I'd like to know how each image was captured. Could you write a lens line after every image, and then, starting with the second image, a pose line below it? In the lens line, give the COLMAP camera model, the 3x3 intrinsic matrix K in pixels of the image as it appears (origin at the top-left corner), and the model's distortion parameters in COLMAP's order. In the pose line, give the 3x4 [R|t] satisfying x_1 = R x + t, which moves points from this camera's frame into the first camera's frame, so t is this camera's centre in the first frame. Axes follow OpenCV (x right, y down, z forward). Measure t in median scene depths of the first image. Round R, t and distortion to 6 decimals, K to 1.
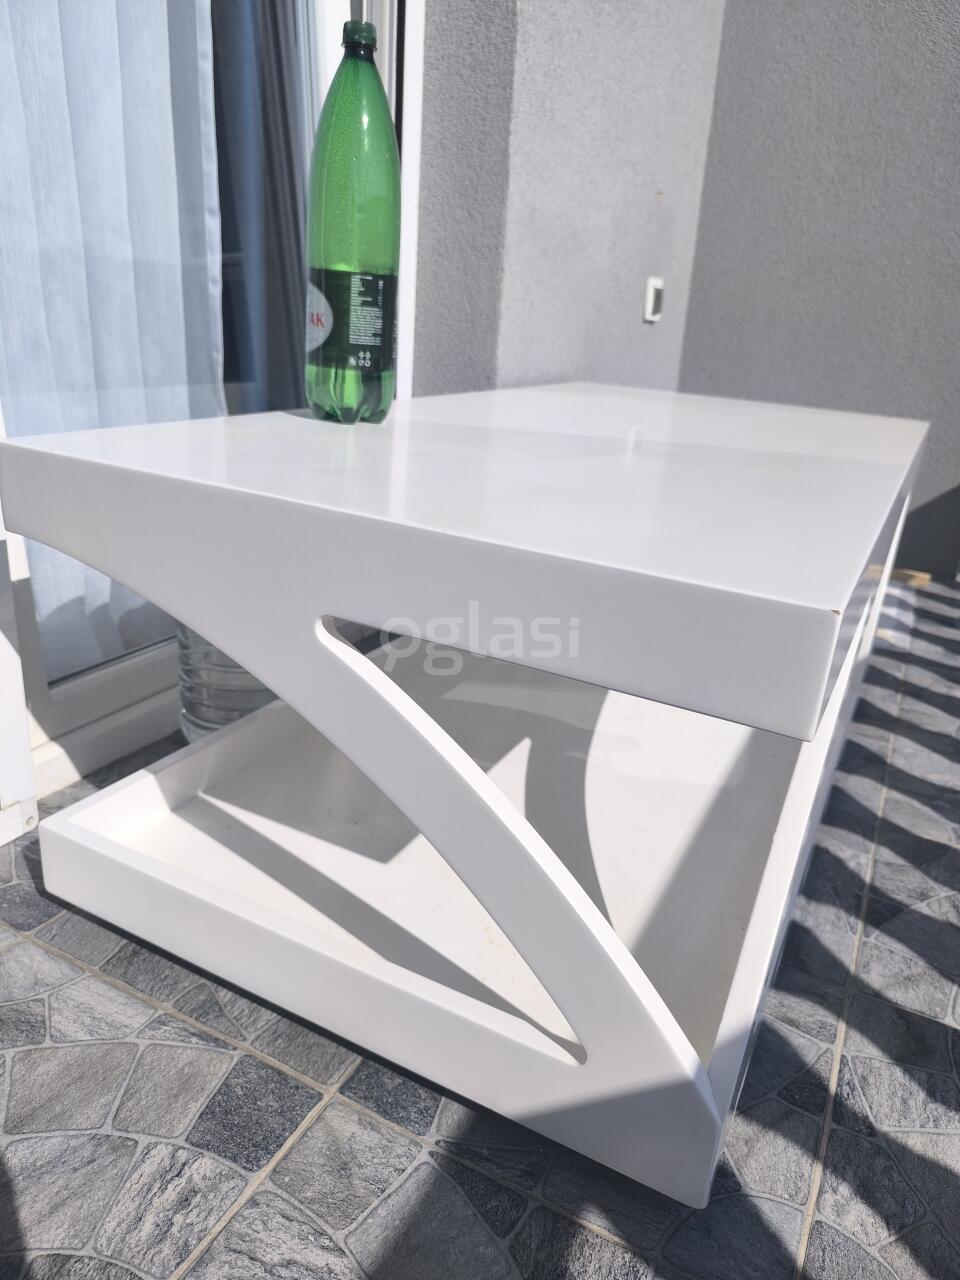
lens RADIAL K [[897.9, 0, 480.0], [0, 897.9, 640.0], [0, 0, 1]] dist [0.028826, -0.043161]
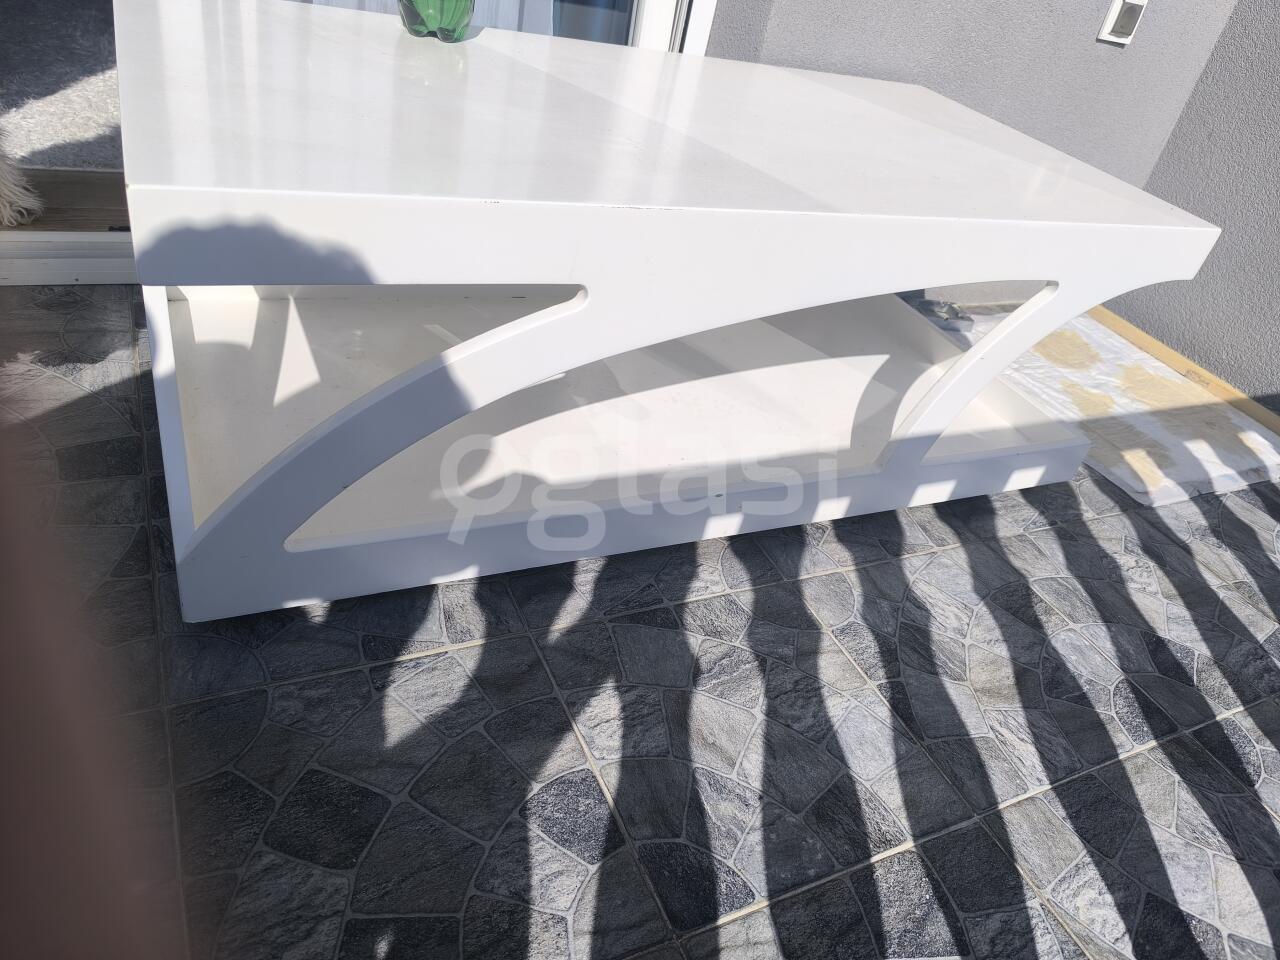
lens RADIAL K [[897.9, 0, 654.7], [0, 897.9, 465.6], [0, 0, 1]] dist [0.028826, -0.043161]
pose [[0.795302, 0.417522, -0.439511, 0.734606], [-0.343157, 0.907735, 0.241373, -0.102724], [0.499738, -0.041143, 0.865199, 0.082999]]
